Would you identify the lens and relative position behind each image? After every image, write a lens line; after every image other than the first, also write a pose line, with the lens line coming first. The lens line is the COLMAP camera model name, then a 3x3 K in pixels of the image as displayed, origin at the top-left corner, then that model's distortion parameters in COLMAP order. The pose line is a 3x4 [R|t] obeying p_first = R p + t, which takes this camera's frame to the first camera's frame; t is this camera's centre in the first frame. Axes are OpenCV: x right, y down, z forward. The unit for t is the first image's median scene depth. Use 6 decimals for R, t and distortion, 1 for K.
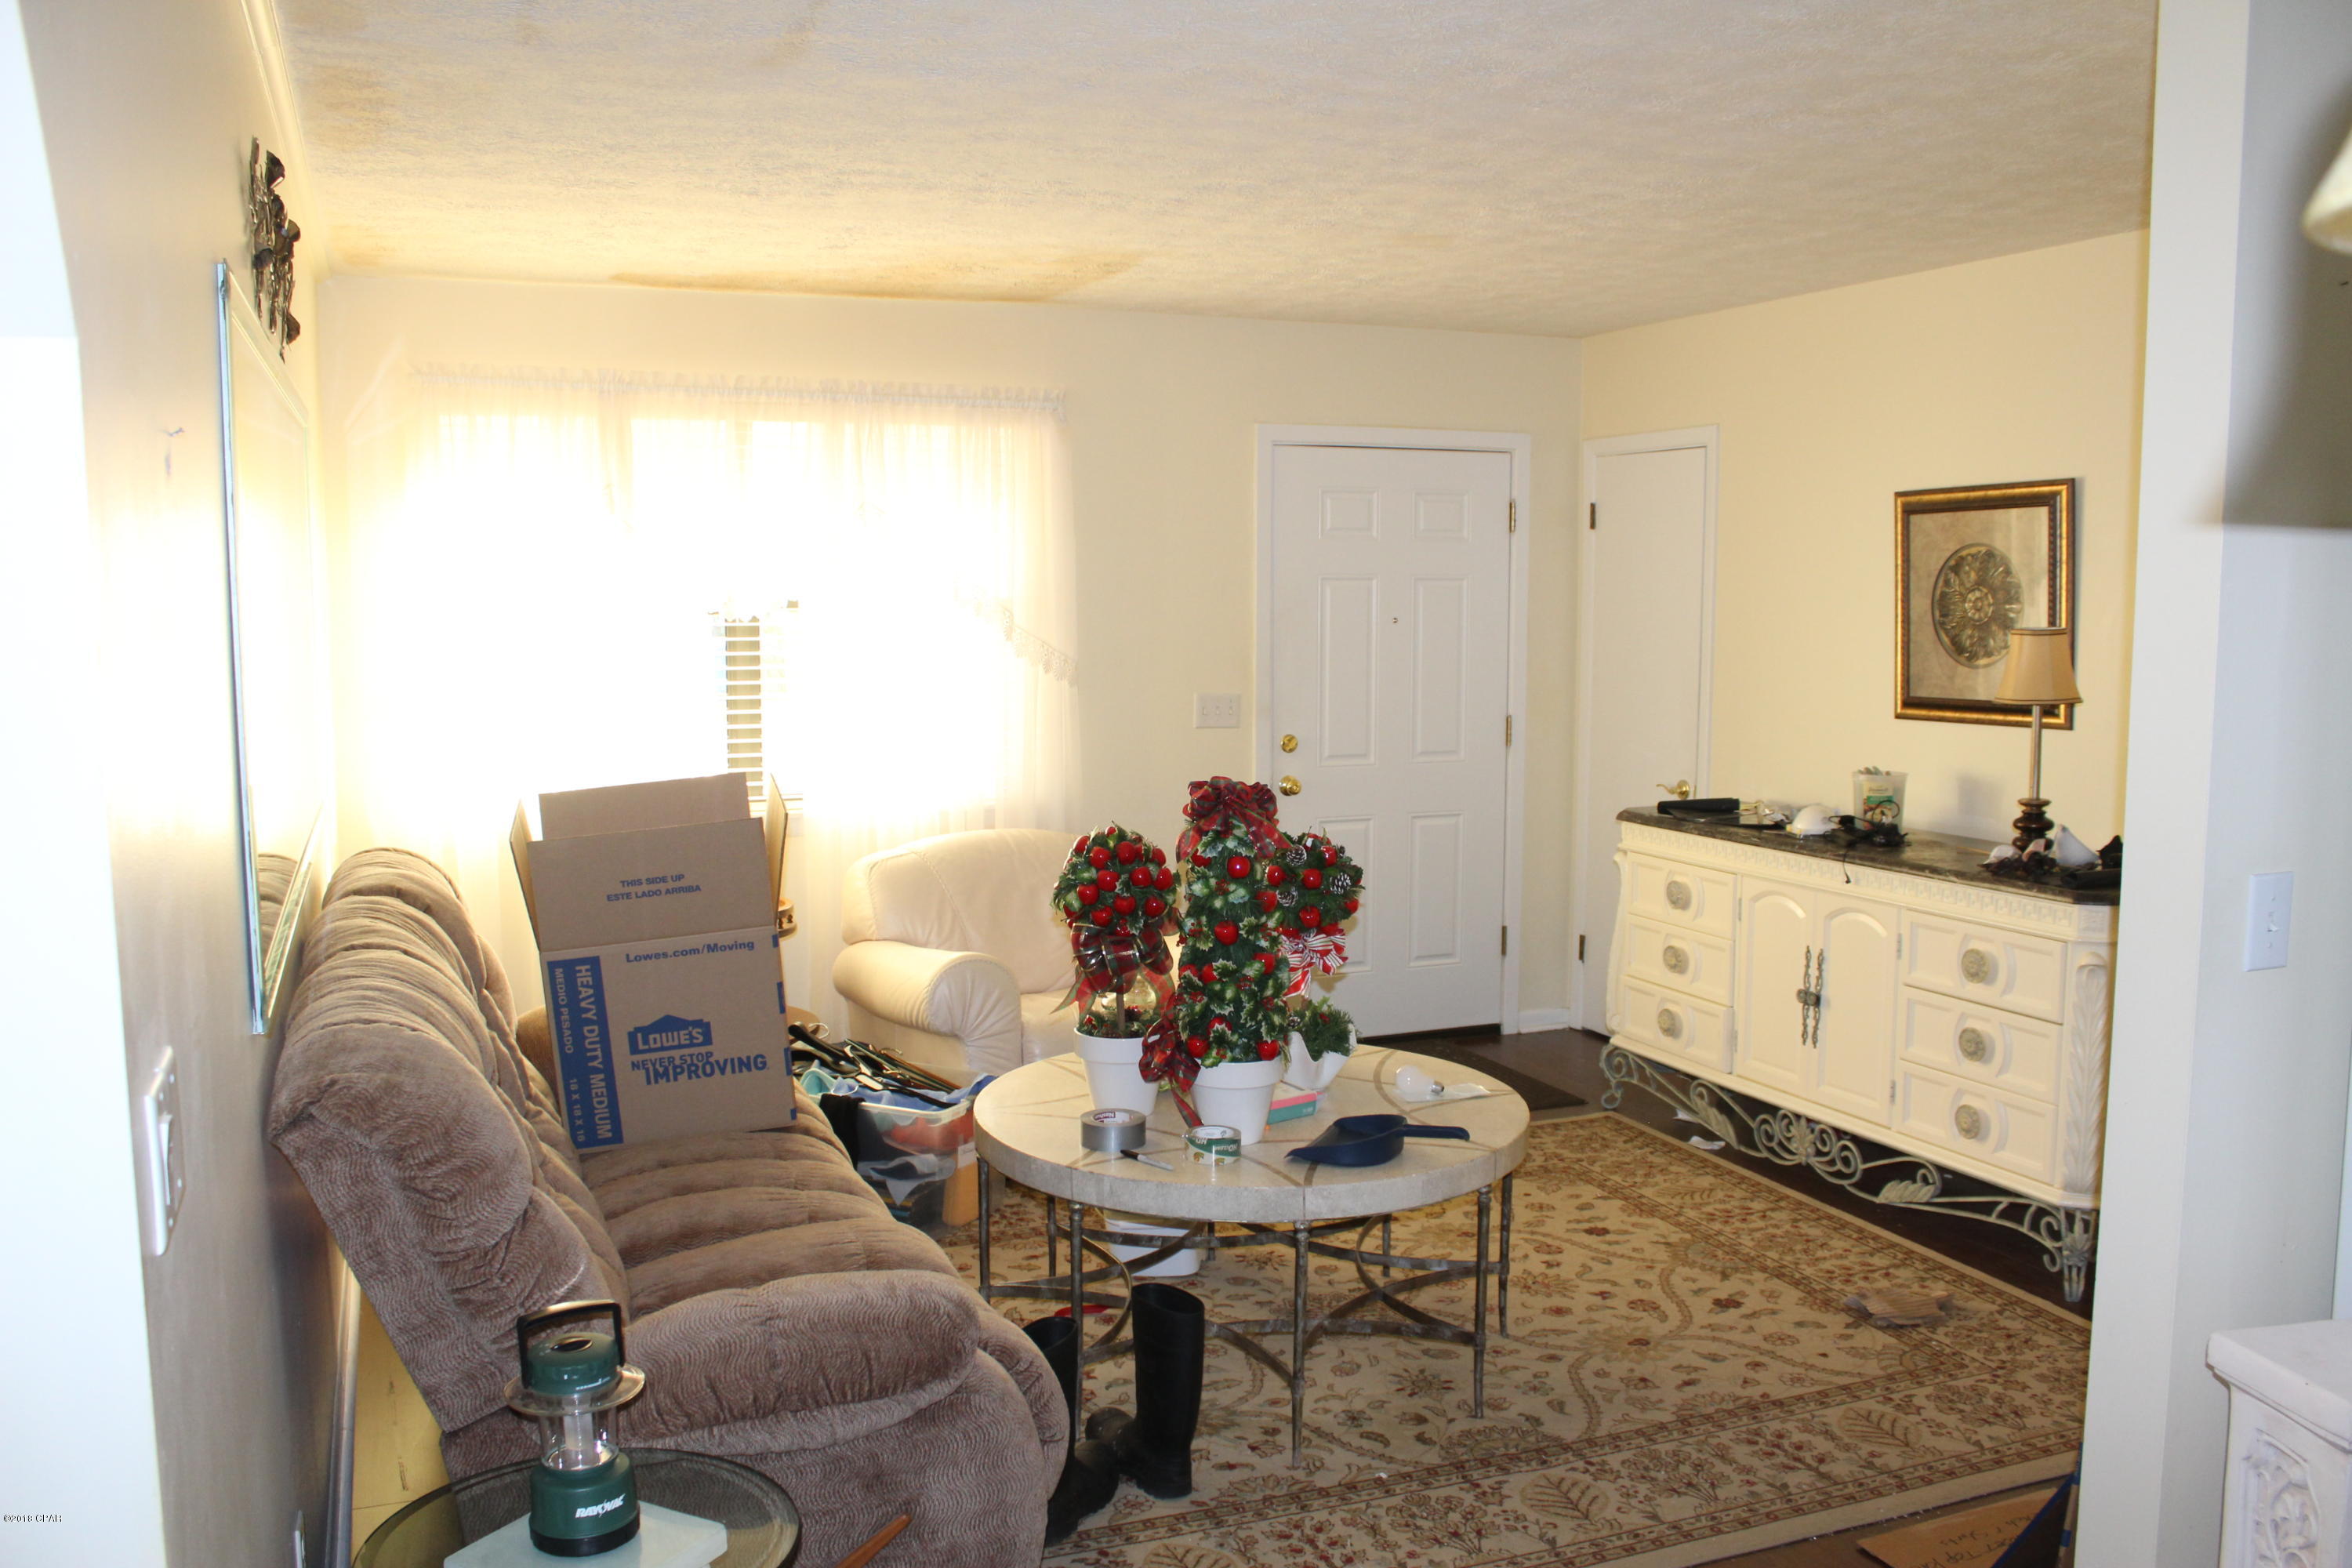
lens RADIAL K [[1937.7, 0, 1168.6], [0, 1937.7, 803.7], [0, 0, 1]] dist [-0.165447, 0.142256]
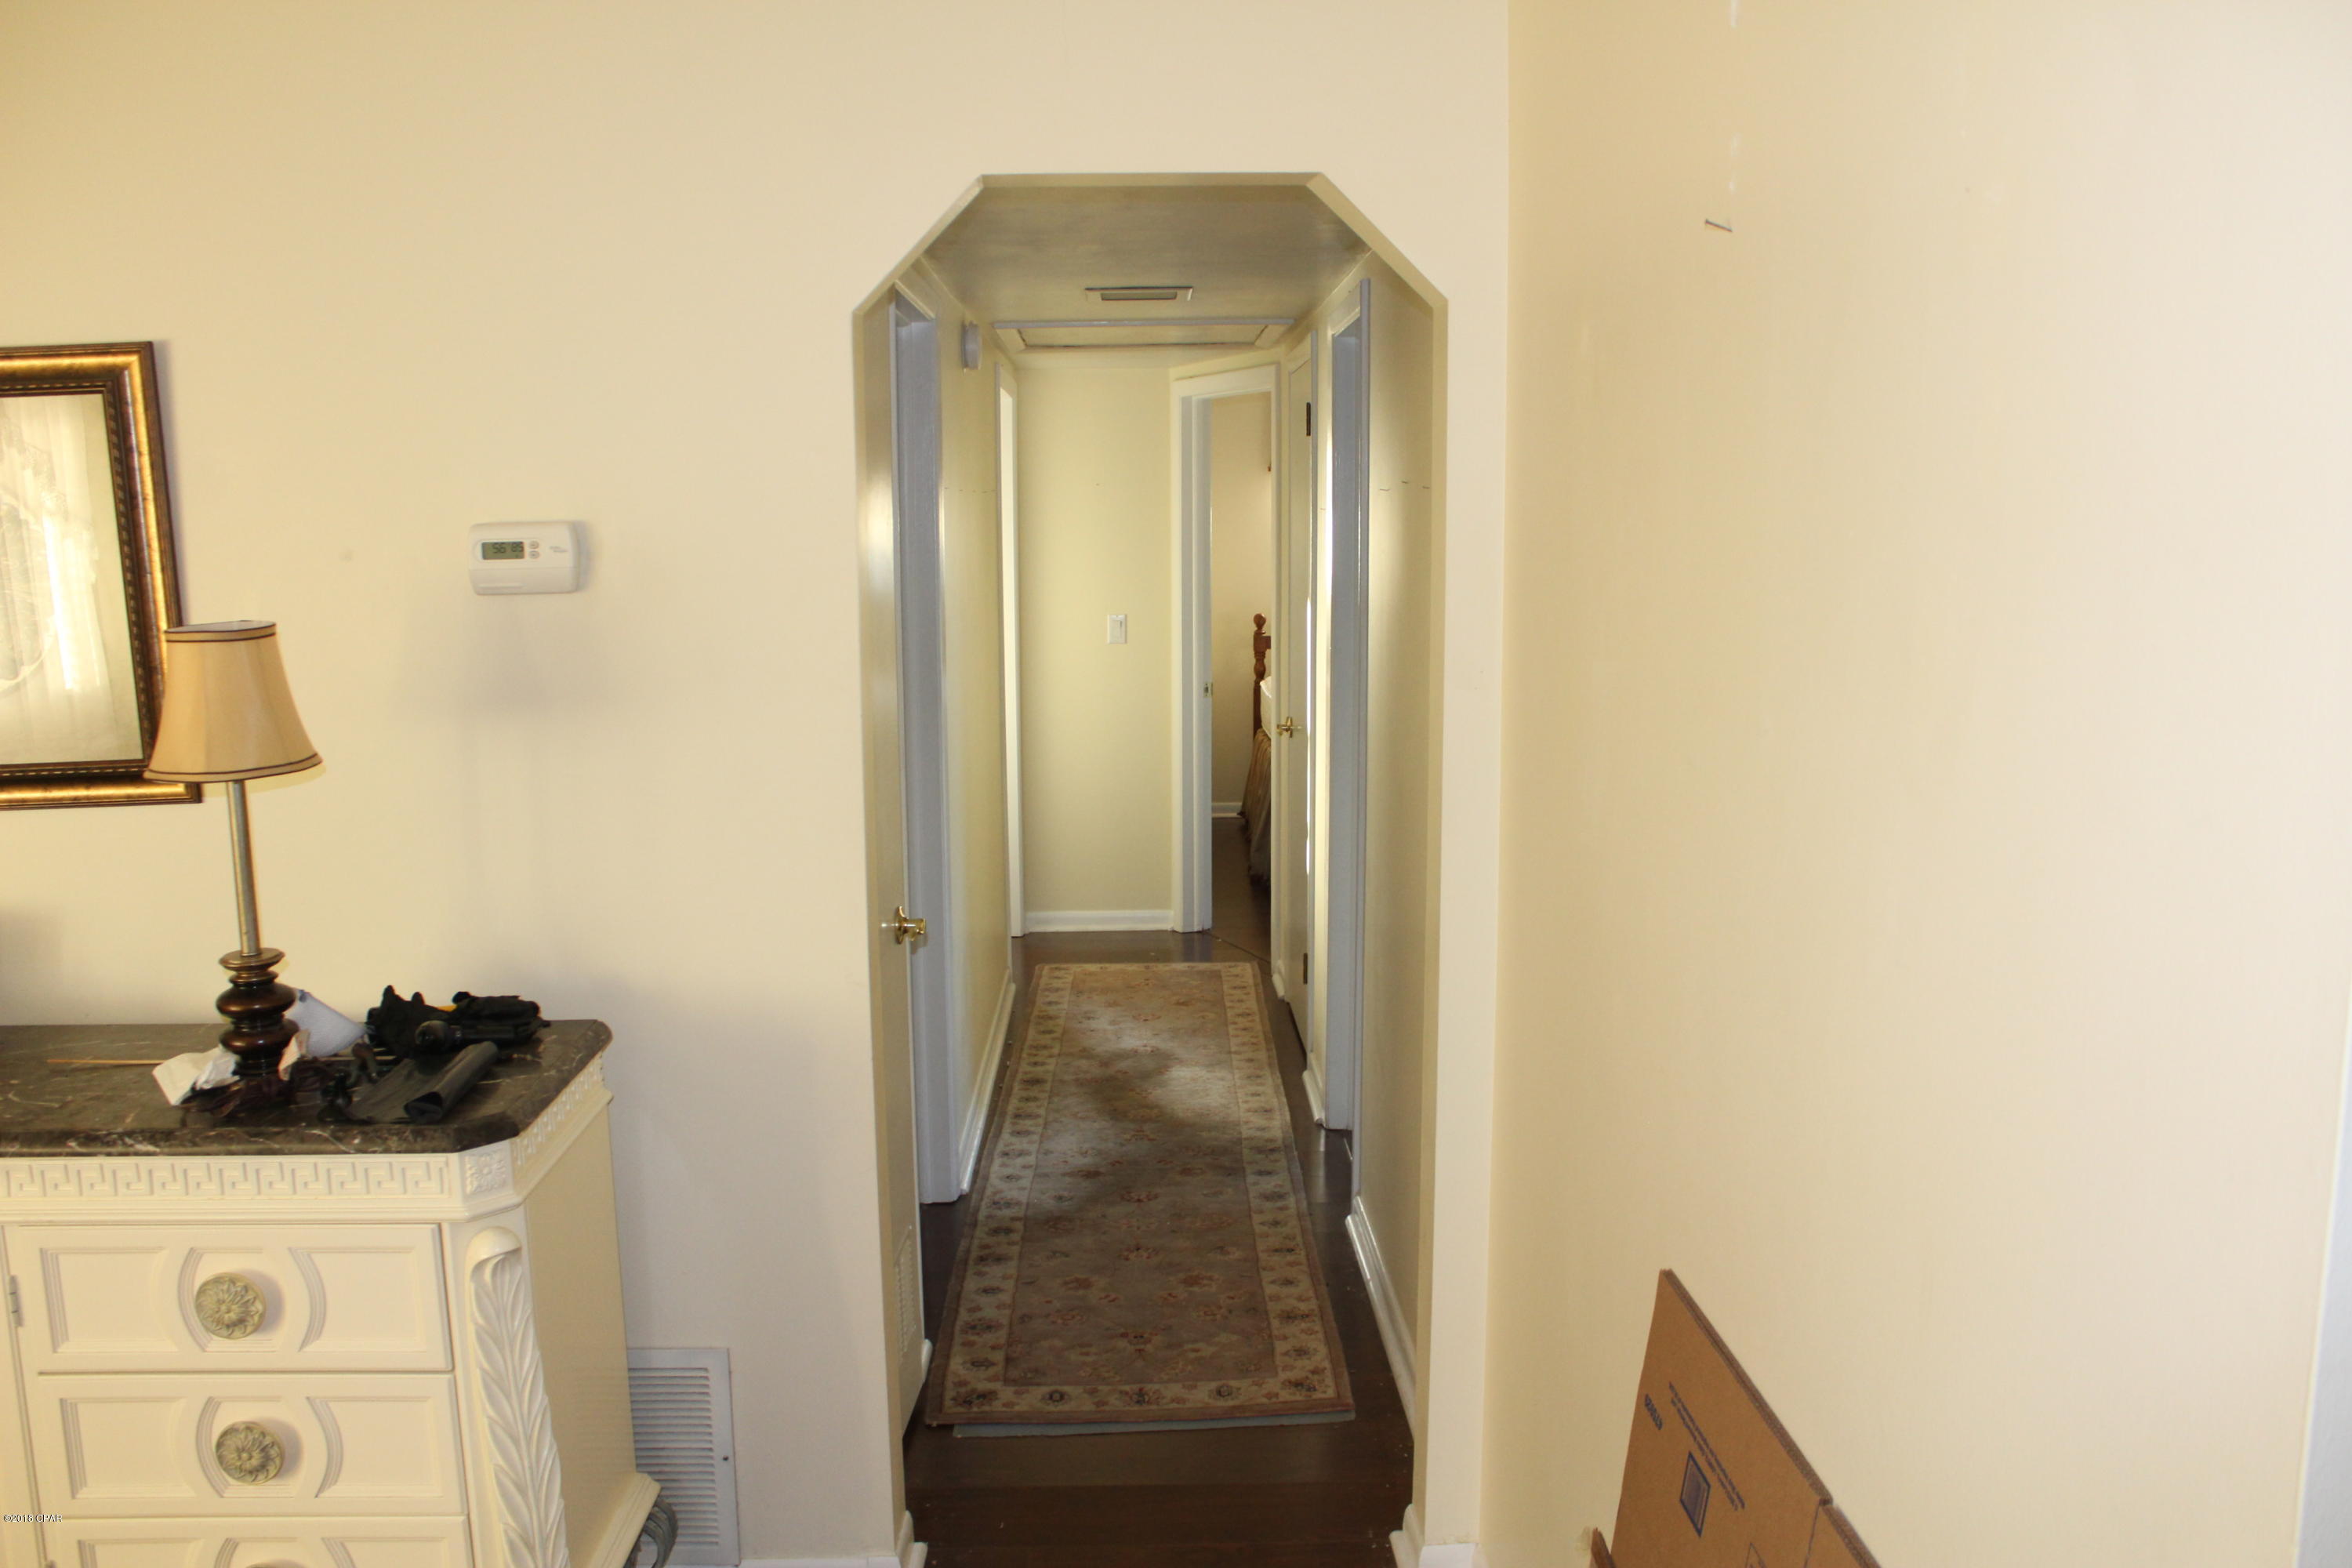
lens RADIAL K [[1937.7, 0, 1168.6], [0, 1937.7, 803.7], [0, 0, 1]] dist [-0.165447, 0.142256]
pose [[0.350409, -0.145944, 0.925156, 0.074704], [0.112550, 0.987188, 0.113100, -0.074274], [-0.929810, 0.064495, 0.362346, 0.575496]]
